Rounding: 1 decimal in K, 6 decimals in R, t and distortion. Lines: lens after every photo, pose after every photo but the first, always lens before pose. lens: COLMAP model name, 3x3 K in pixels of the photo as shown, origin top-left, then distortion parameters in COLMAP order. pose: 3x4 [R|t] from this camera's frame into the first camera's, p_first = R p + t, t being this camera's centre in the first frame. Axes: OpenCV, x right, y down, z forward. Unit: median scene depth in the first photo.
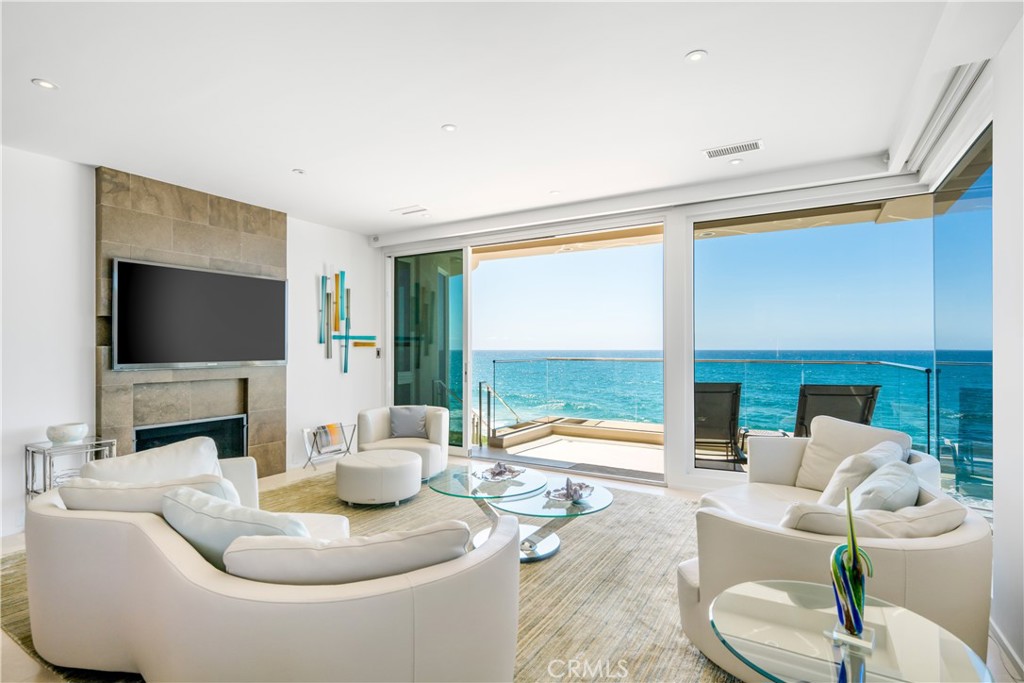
lens RADIAL K [[508.3, 0, 512.0], [0, 508.3, 341.5], [0, 0, 1]] dist [0.003246, 0.000216]
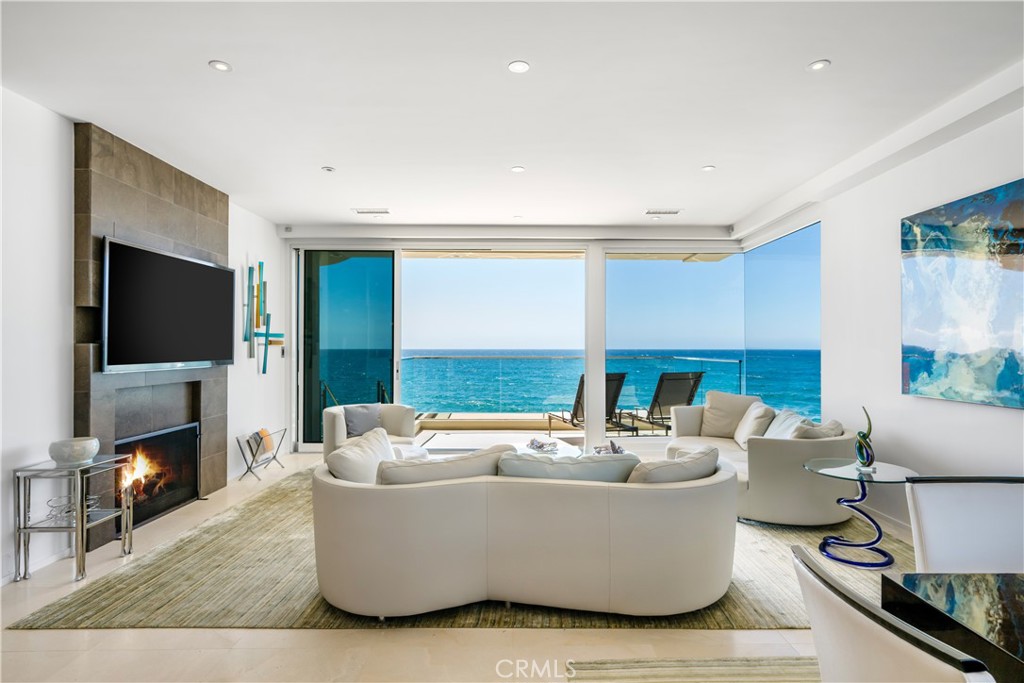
lens RADIAL K [[533.4, 0, 529.0], [0, 533.4, 340.5], [0, 0, 1]] dist [0.015656, -0.000357]
pose [[0.851903, 0.008940, 0.523624, -0.536586], [-0.008930, 0.999957, -0.002544, 0.000180], [-0.523624, -0.002509, 0.851946, -0.084670]]
